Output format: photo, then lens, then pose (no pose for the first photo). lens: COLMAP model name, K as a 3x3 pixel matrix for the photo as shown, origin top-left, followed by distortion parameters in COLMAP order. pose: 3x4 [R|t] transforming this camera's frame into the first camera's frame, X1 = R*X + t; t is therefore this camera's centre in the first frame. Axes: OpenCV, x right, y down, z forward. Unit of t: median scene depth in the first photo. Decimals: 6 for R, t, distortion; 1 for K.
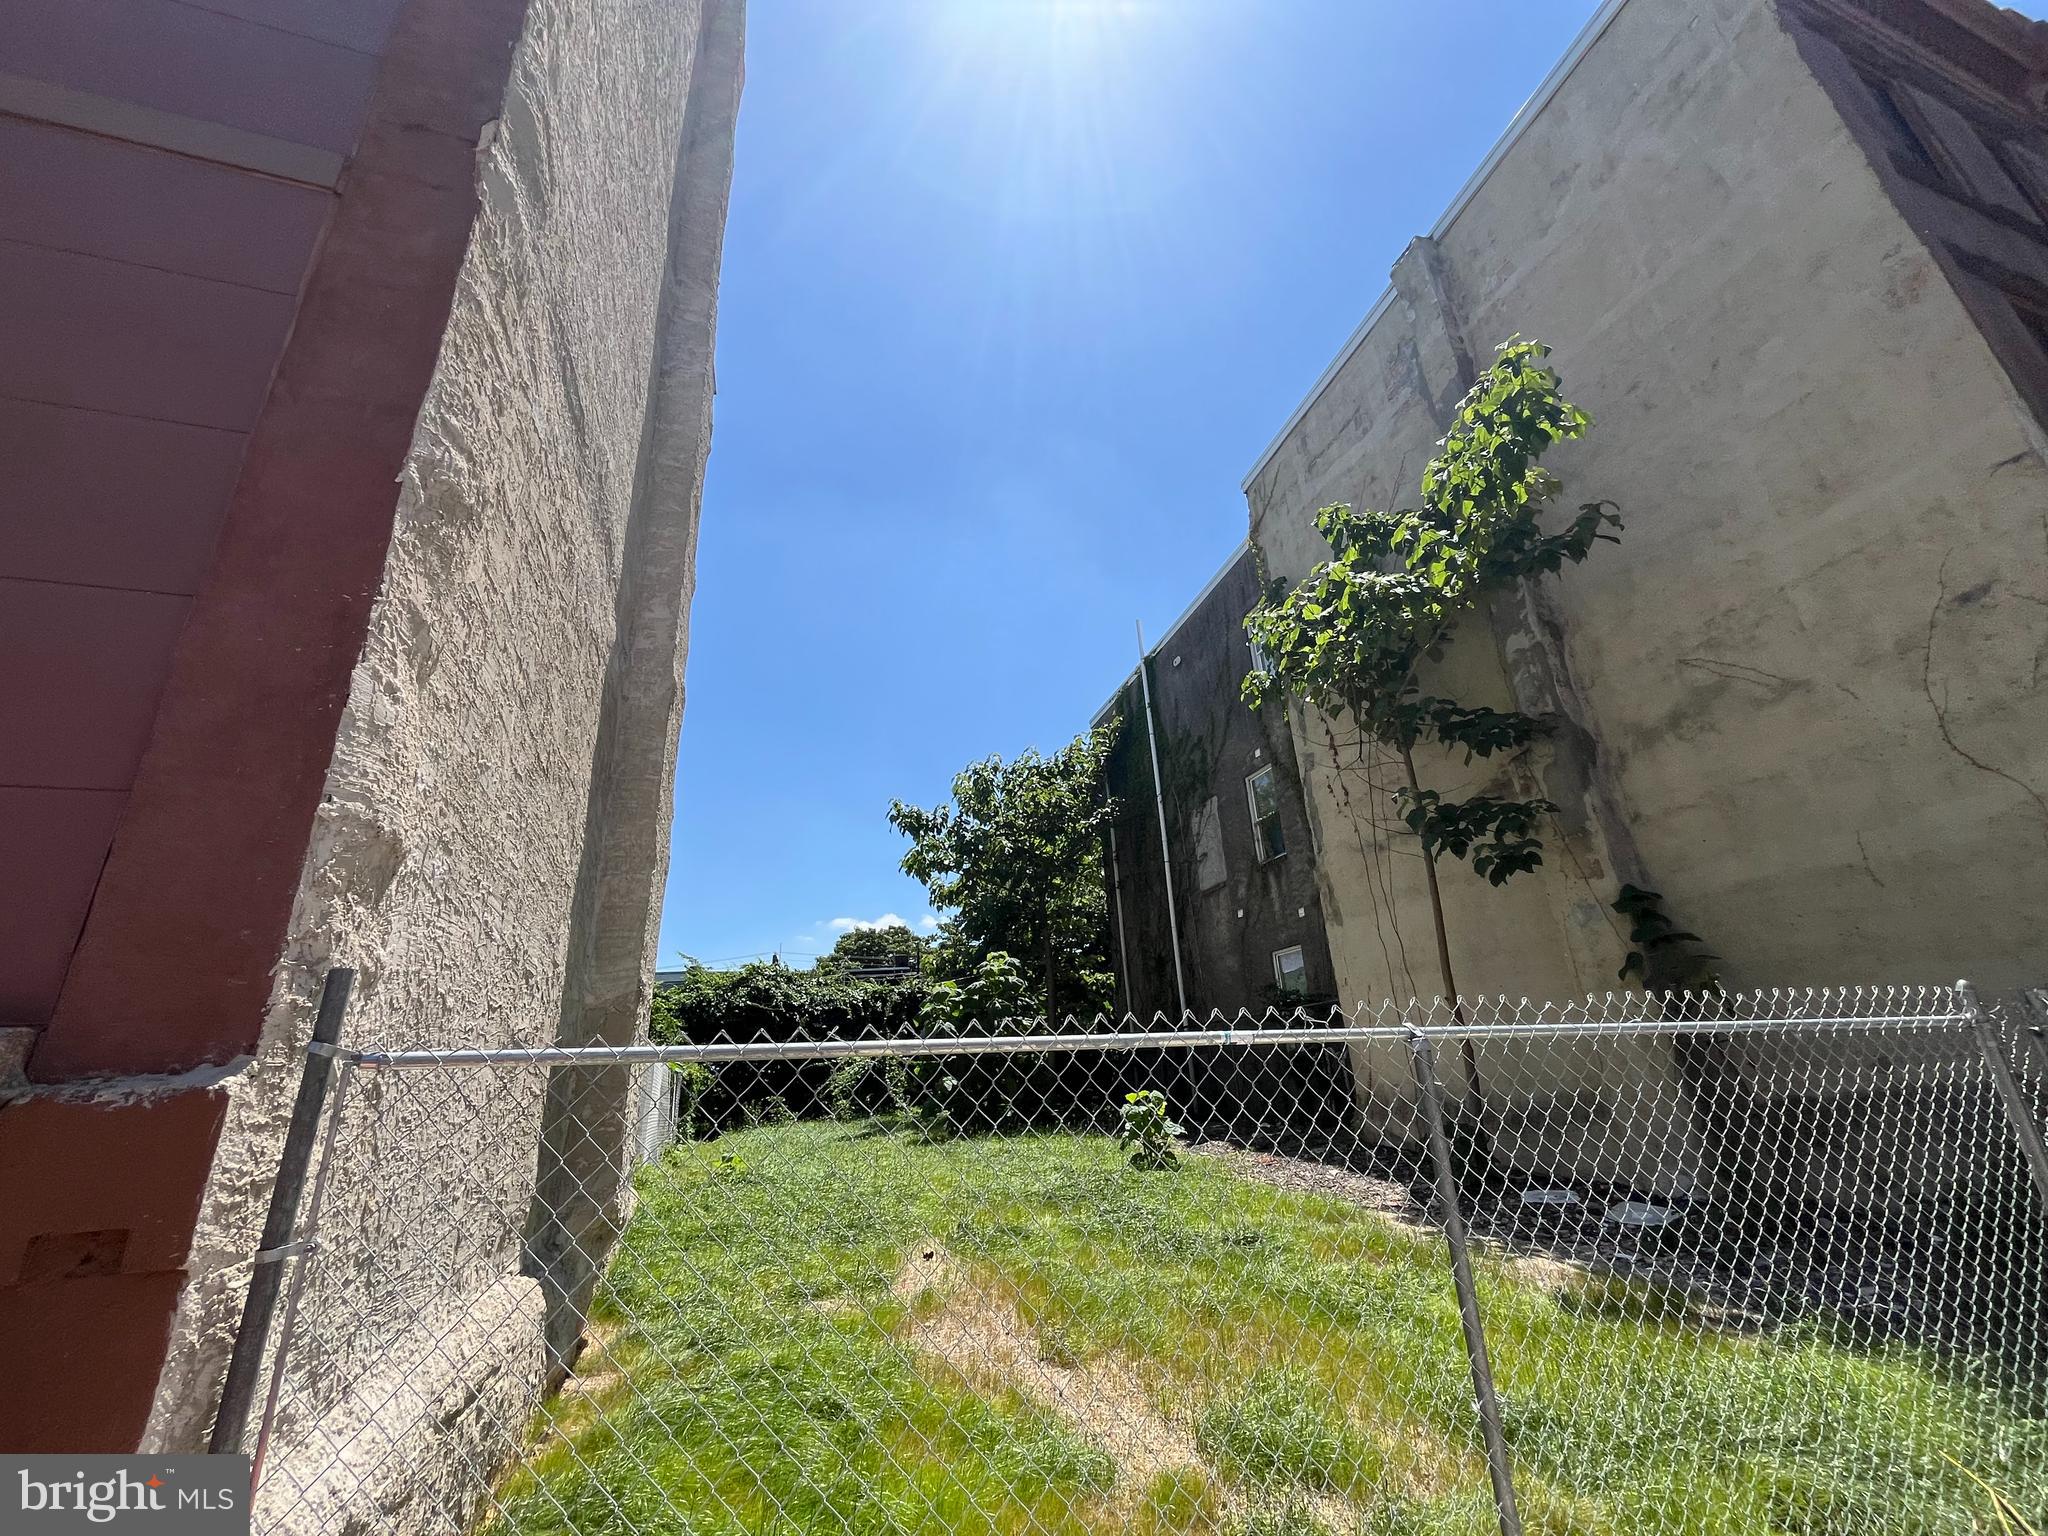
lens RADIAL K [[828.4, 0, 1024.1], [0, 828.4, 770.4], [0, 0, 1]] dist [-0.002832, -0.000228]
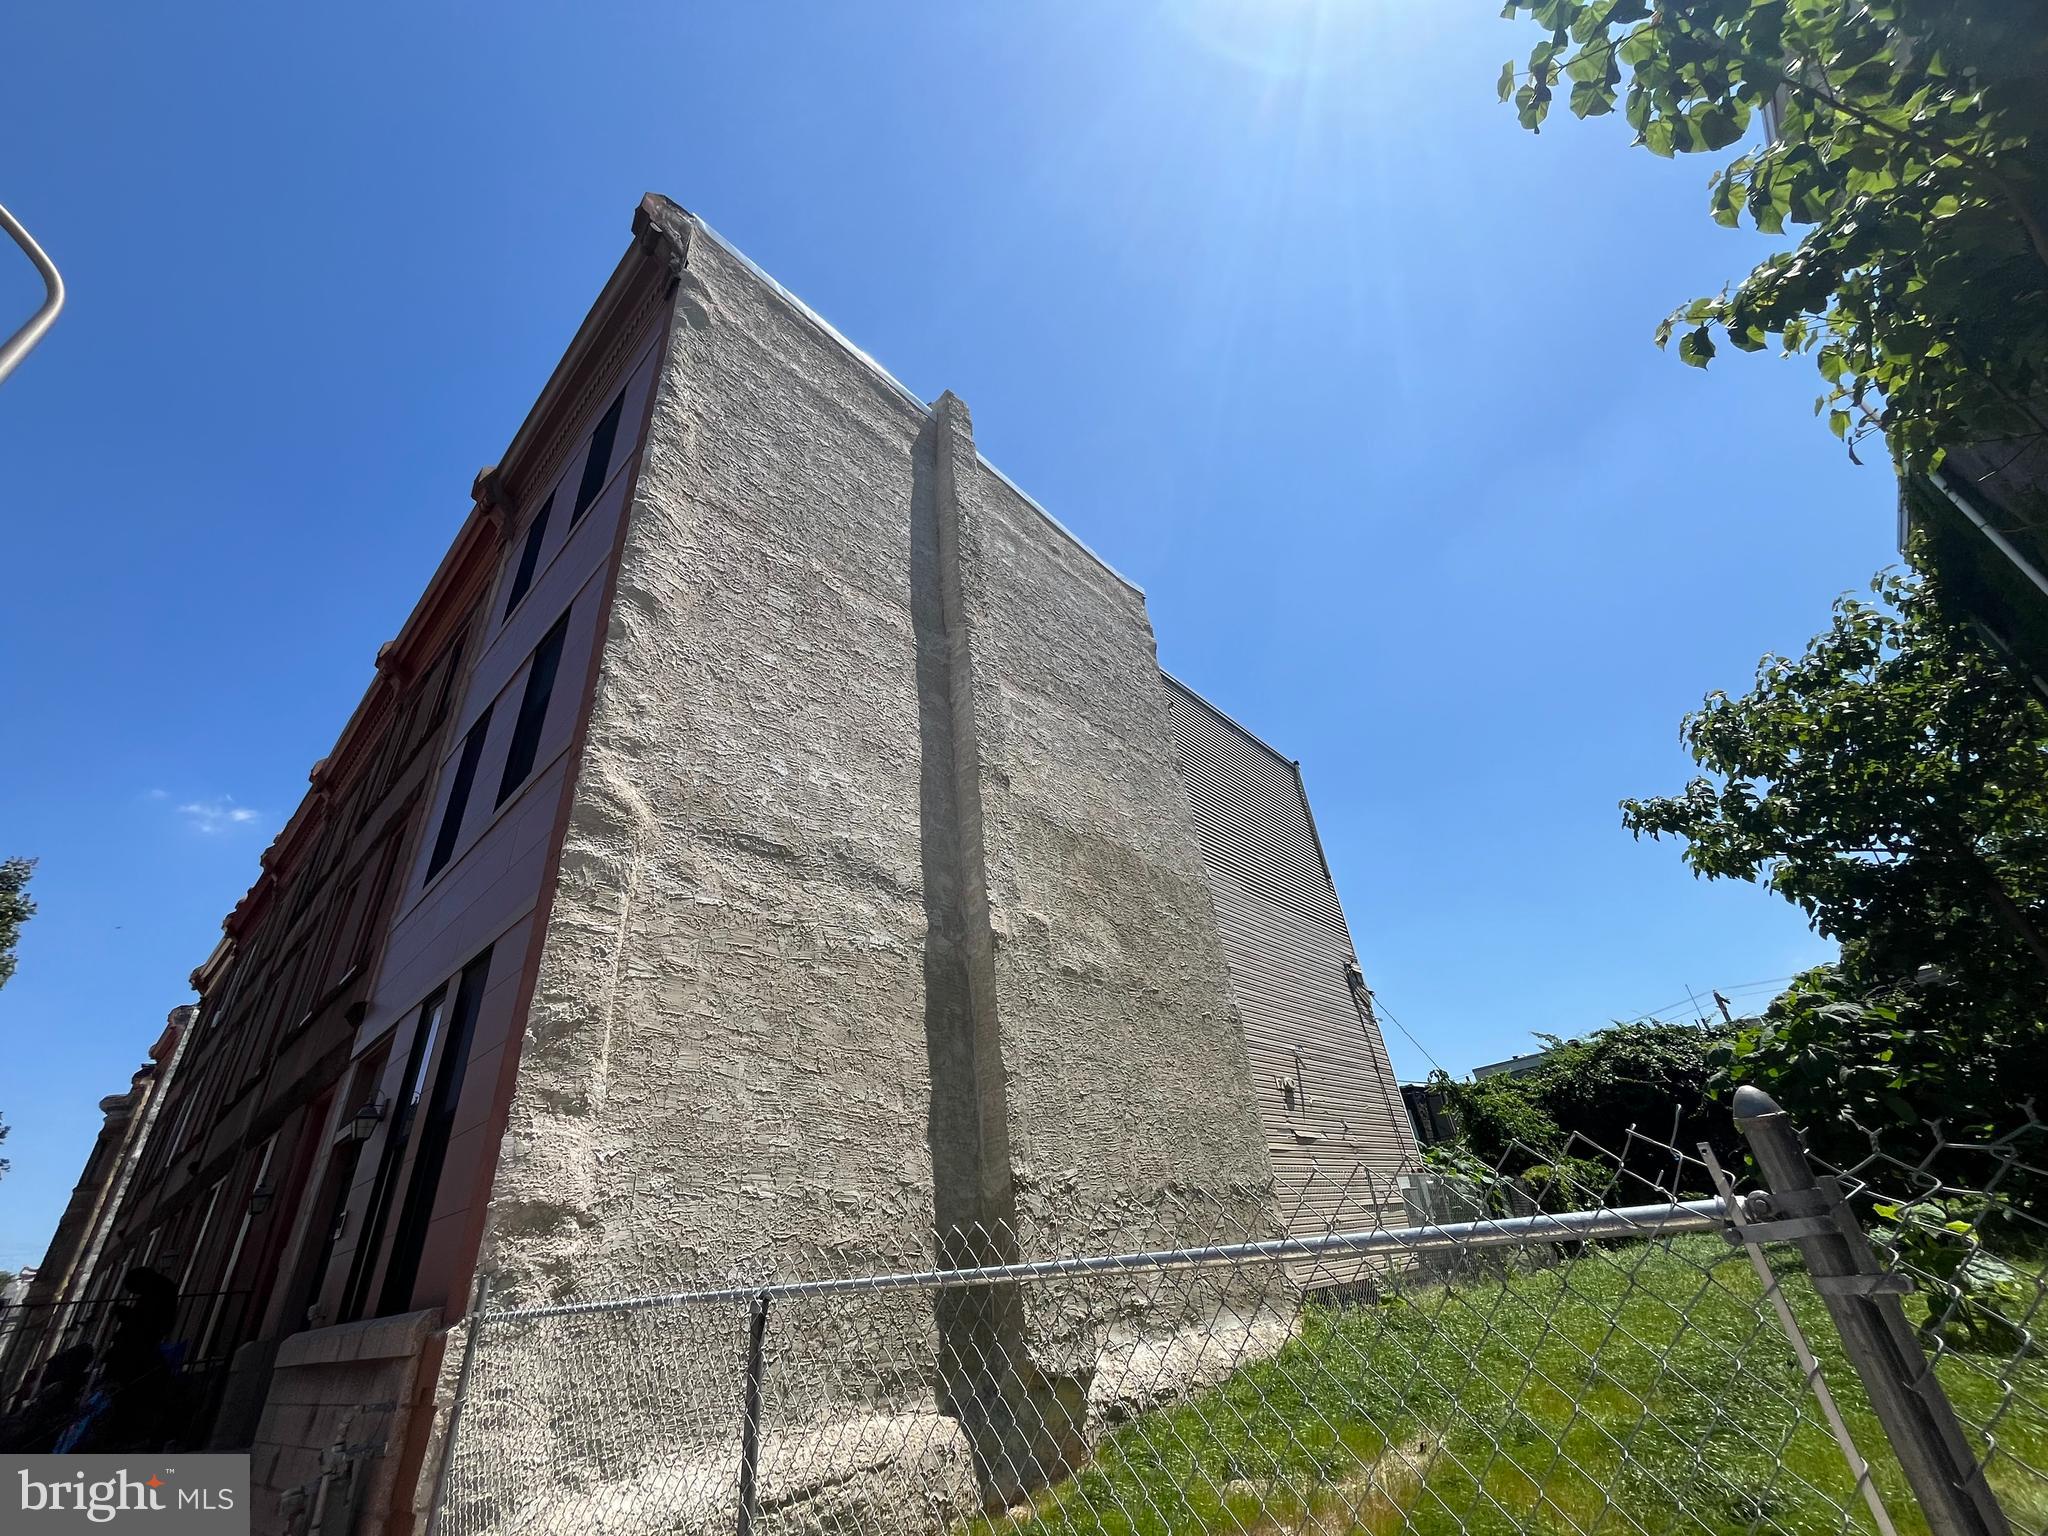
lens RADIAL K [[826.9, 0, 1022.8], [0, 826.9, 771.6], [0, 0, 1]] dist [-0.004516, 0.000109]
pose [[0.470703, -0.448267, -0.759931, 0.490013], [0.378819, 0.880564, -0.284785, 0.043641], [0.796828, -0.153827, 0.584297, 0.212458]]
